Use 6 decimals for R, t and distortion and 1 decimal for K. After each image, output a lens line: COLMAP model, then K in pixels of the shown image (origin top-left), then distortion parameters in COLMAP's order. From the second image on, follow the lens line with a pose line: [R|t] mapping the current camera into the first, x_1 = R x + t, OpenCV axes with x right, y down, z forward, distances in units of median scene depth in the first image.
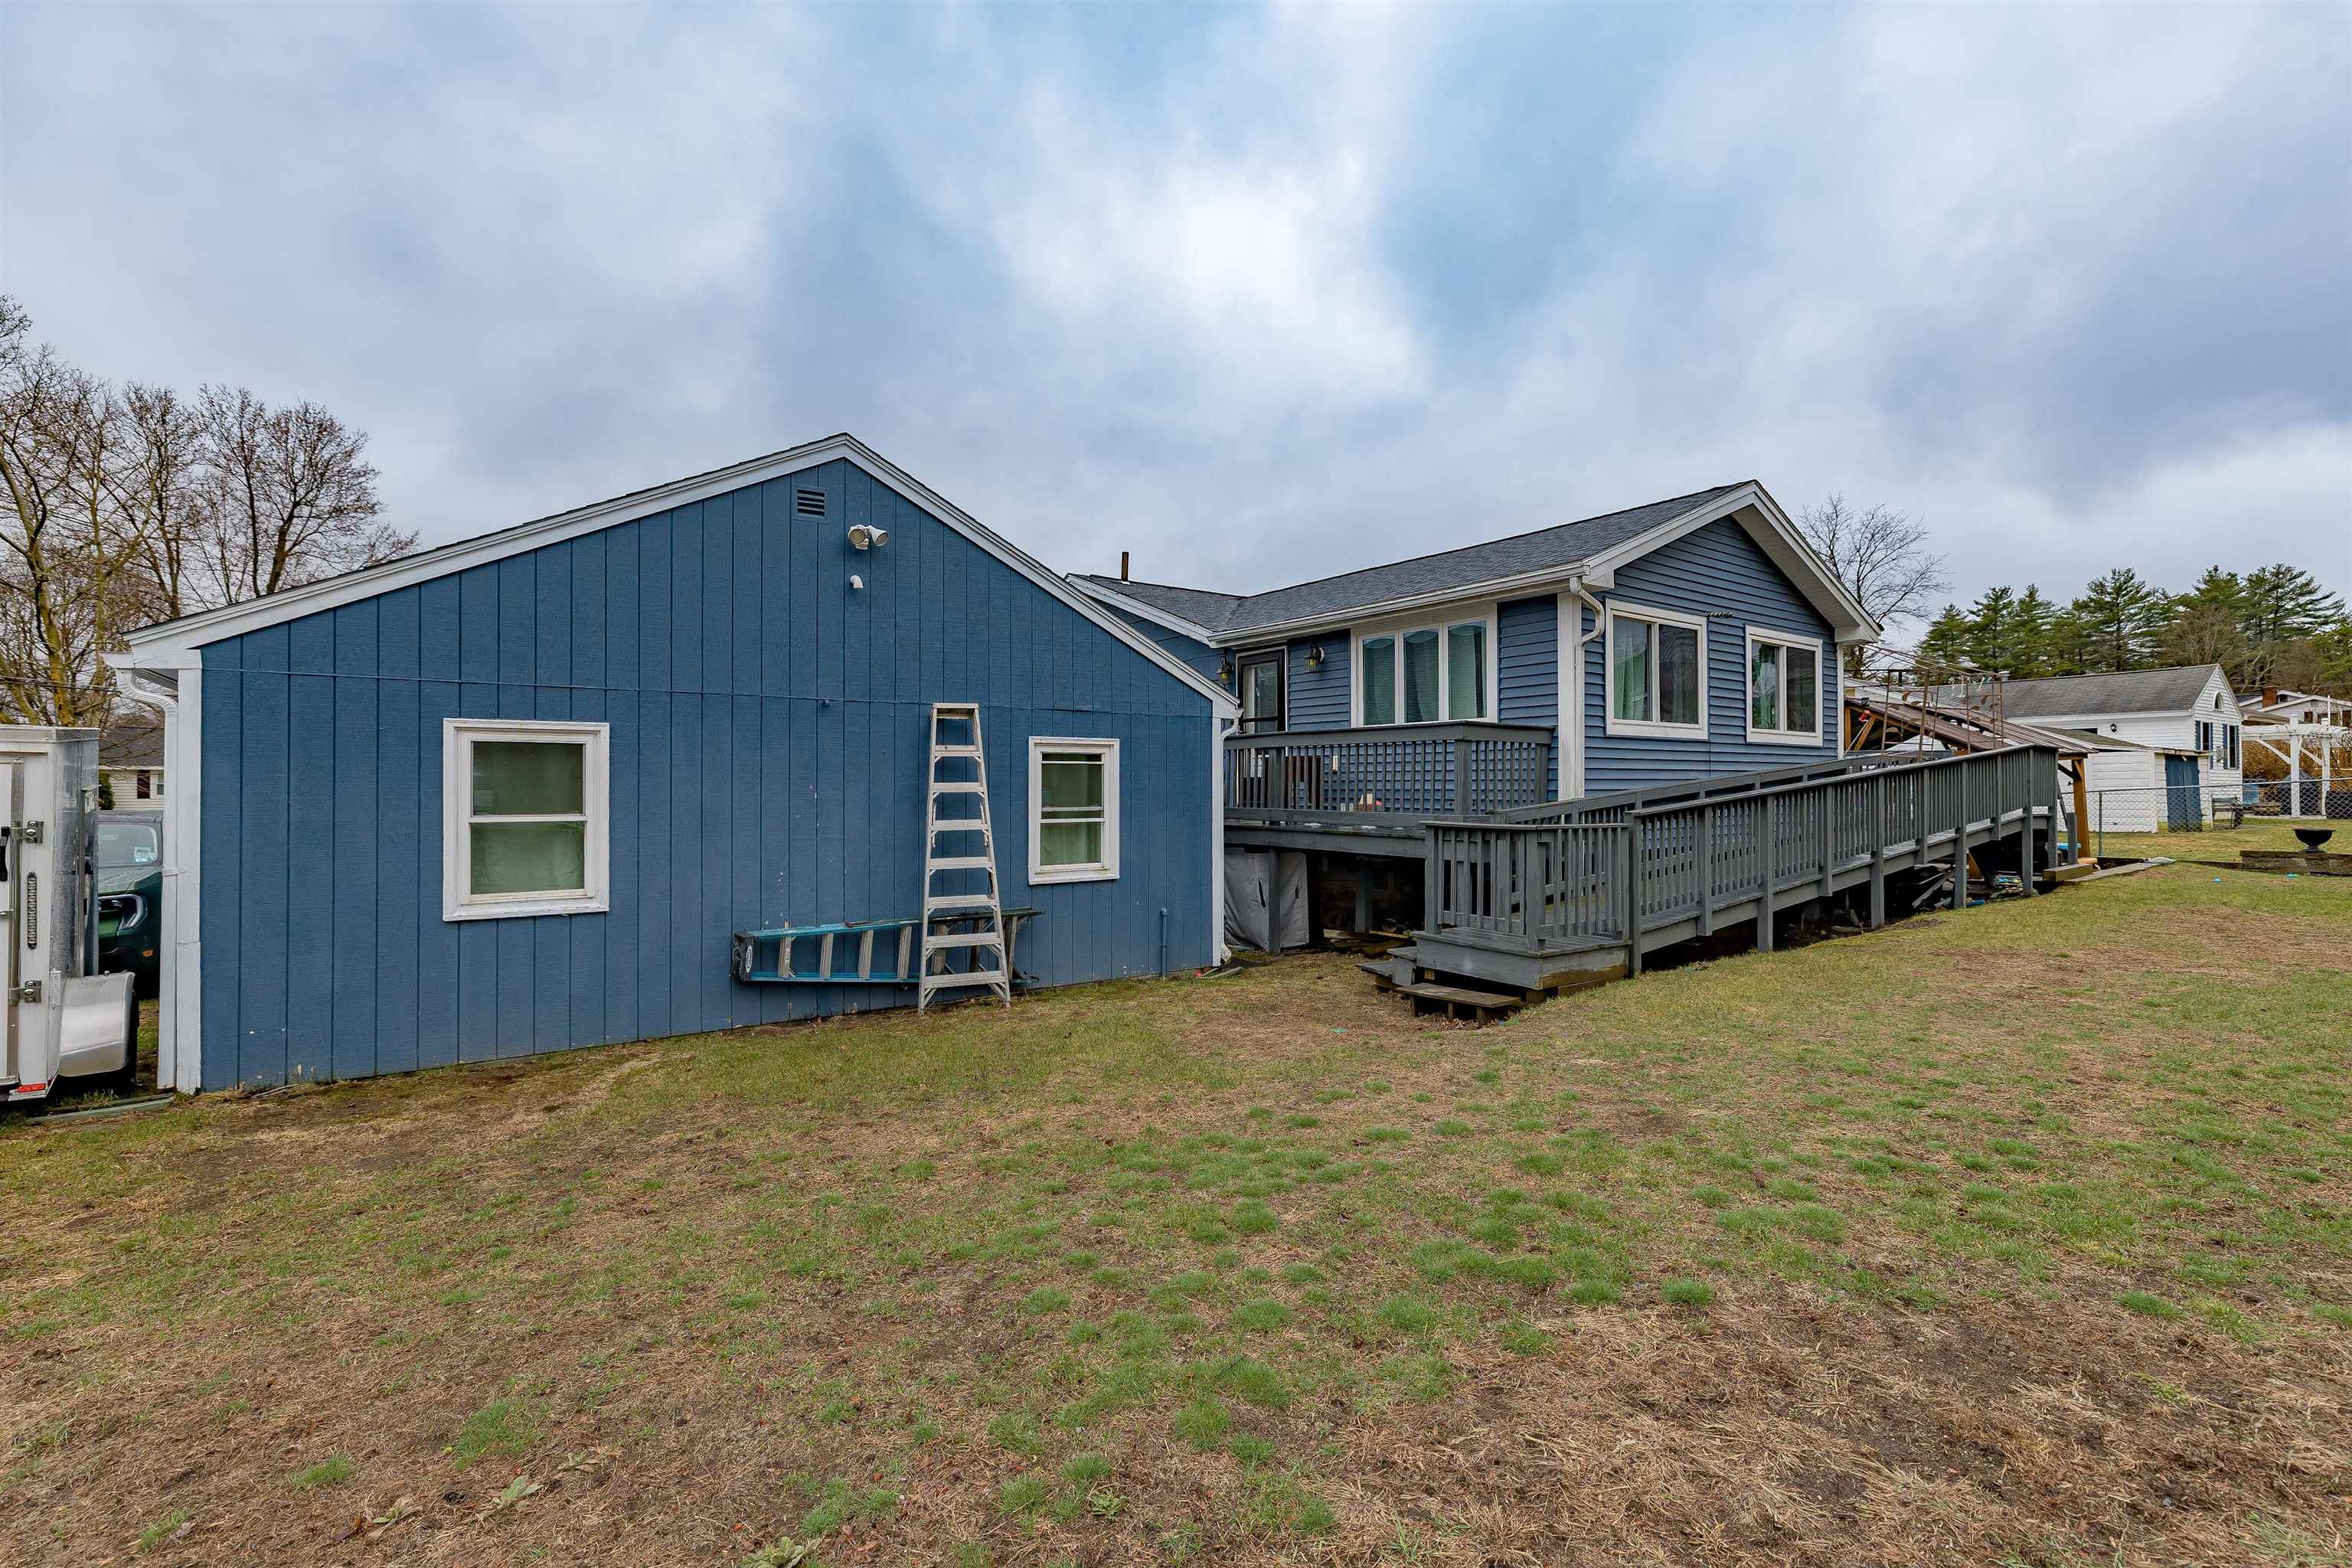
lens RADIAL K [[1007.1, 0, 1169.9], [0, 1007.1, 788.3], [0, 0, 1]] dist [-0.000963, 0.000695]
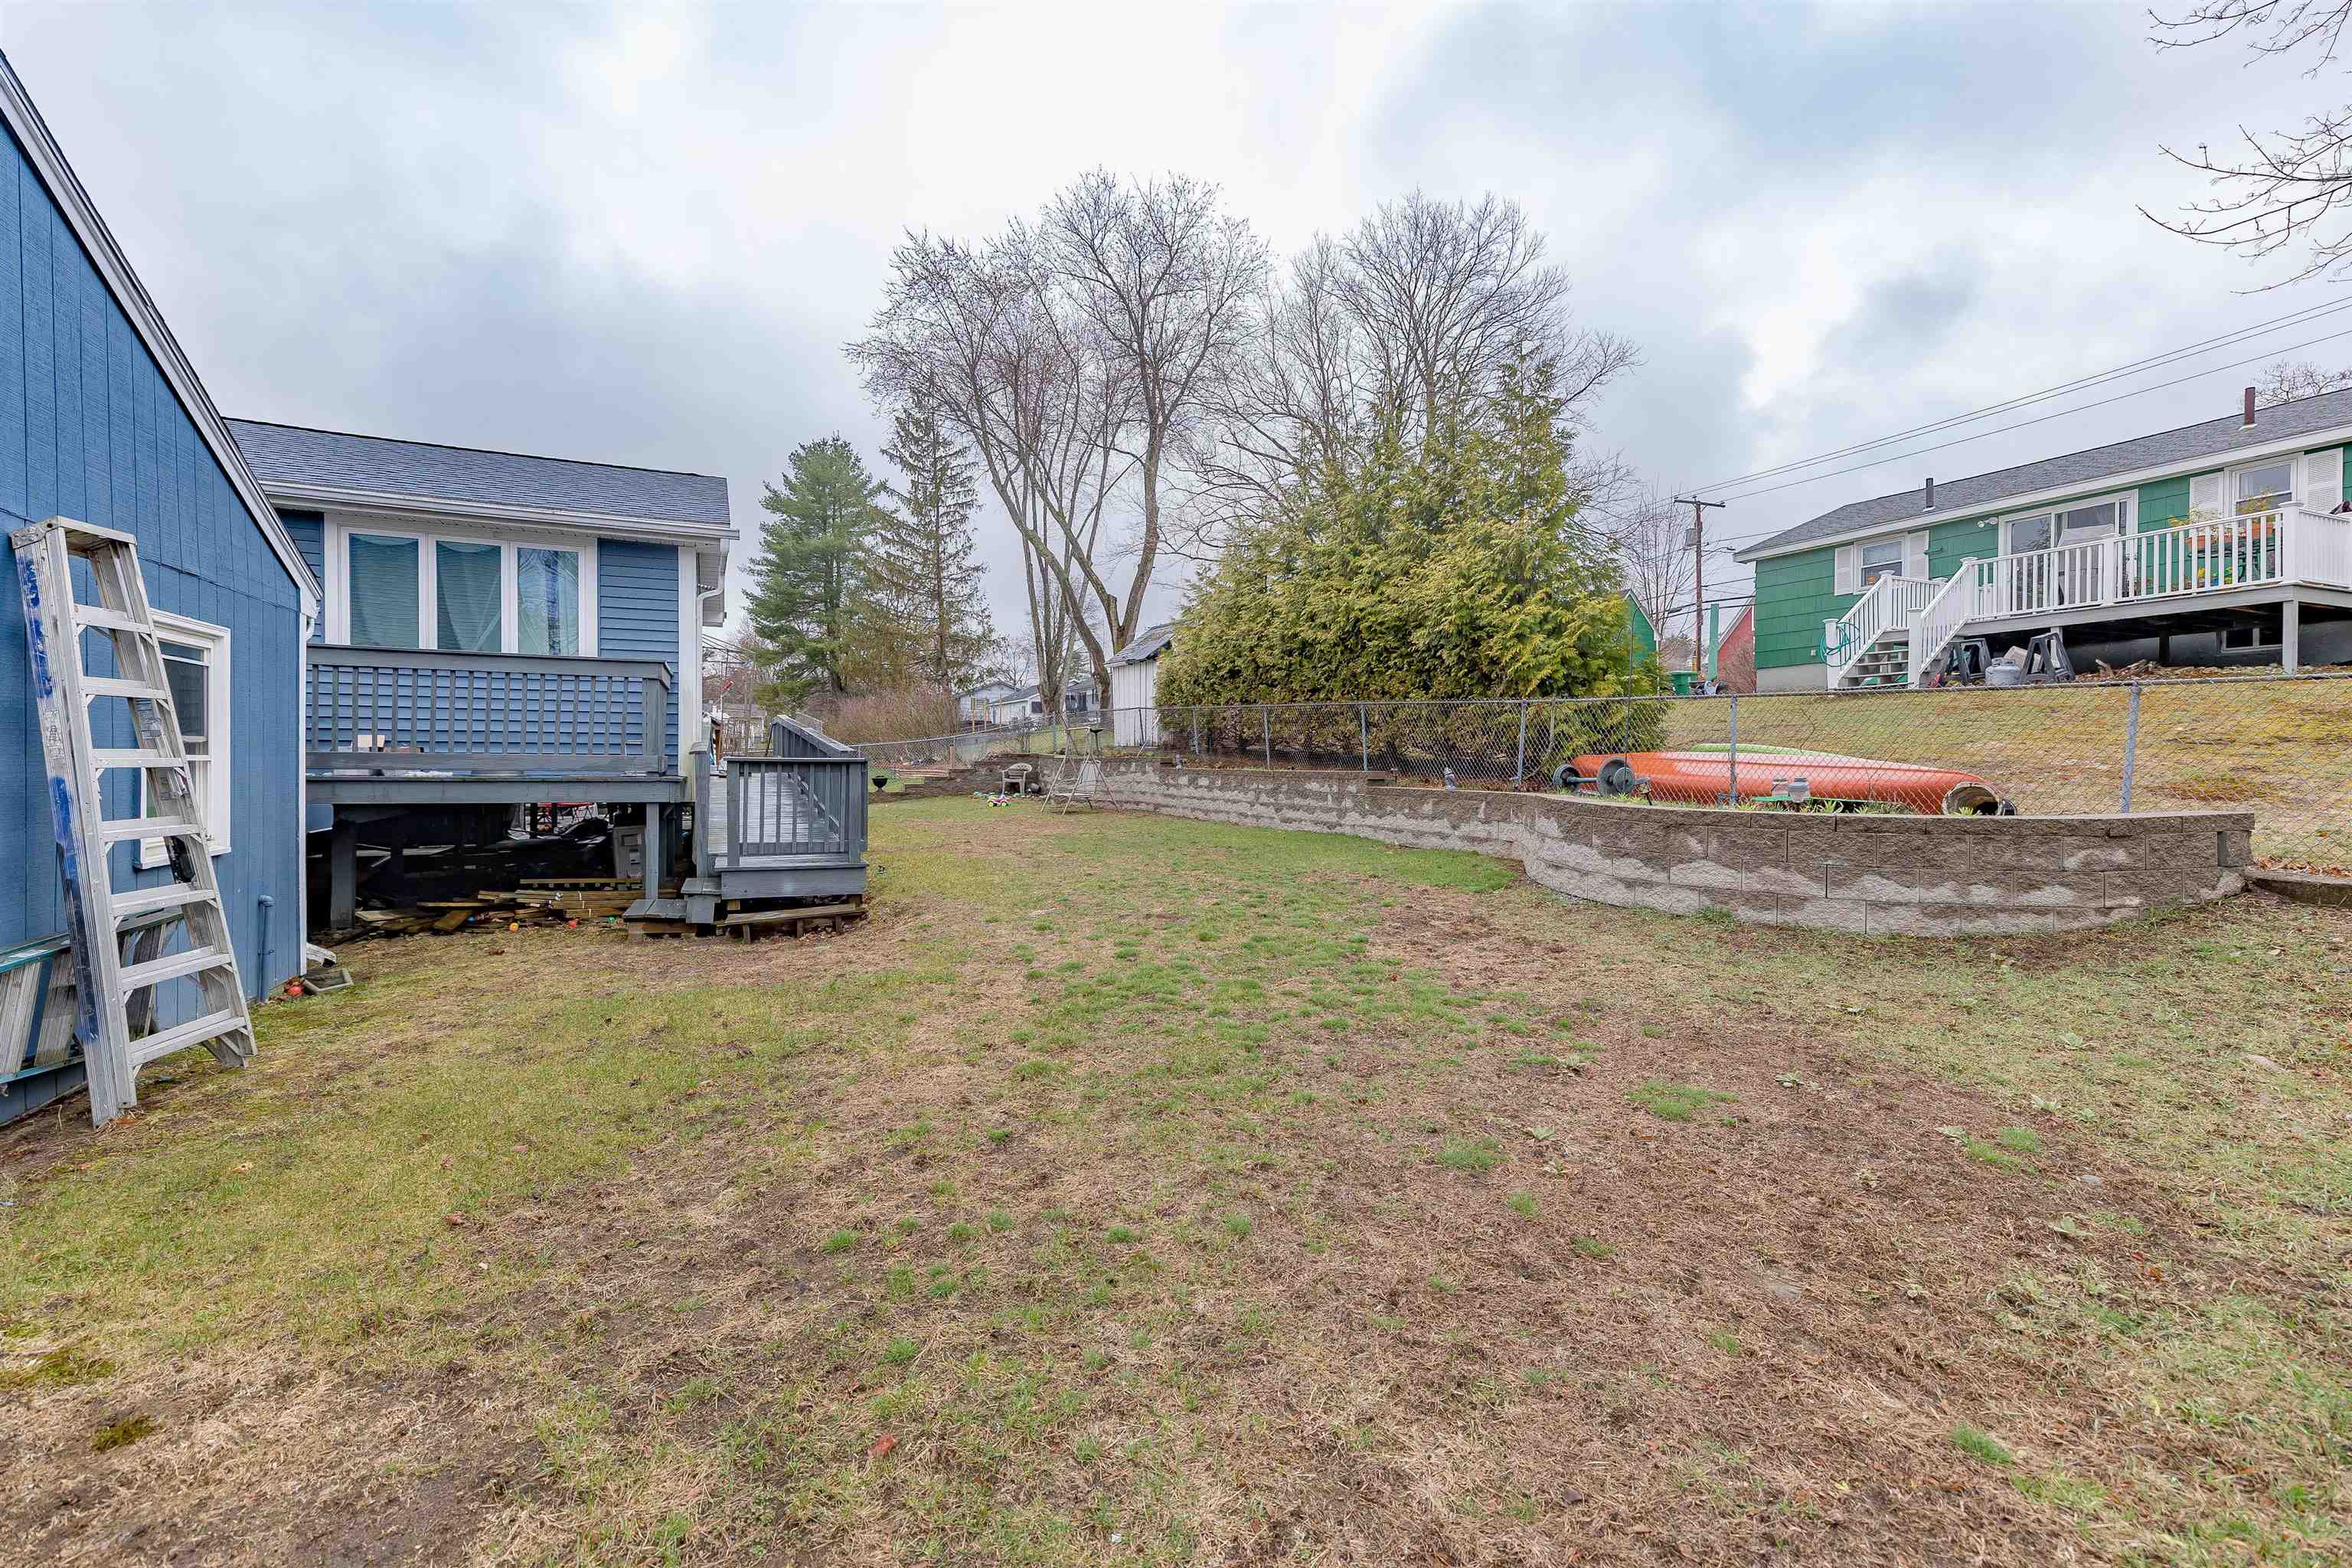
lens RADIAL K [[1007.1, 0, 1169.3], [0, 1007.1, 774.7], [0, 0, 1]] dist [-0.000963, 0.000695]
pose [[0.168008, -0.008358, 0.985750, -0.567513], [-0.003947, 0.999950, 0.009151, 0.033150], [-0.985778, -0.005429, 0.167967, 0.323386]]
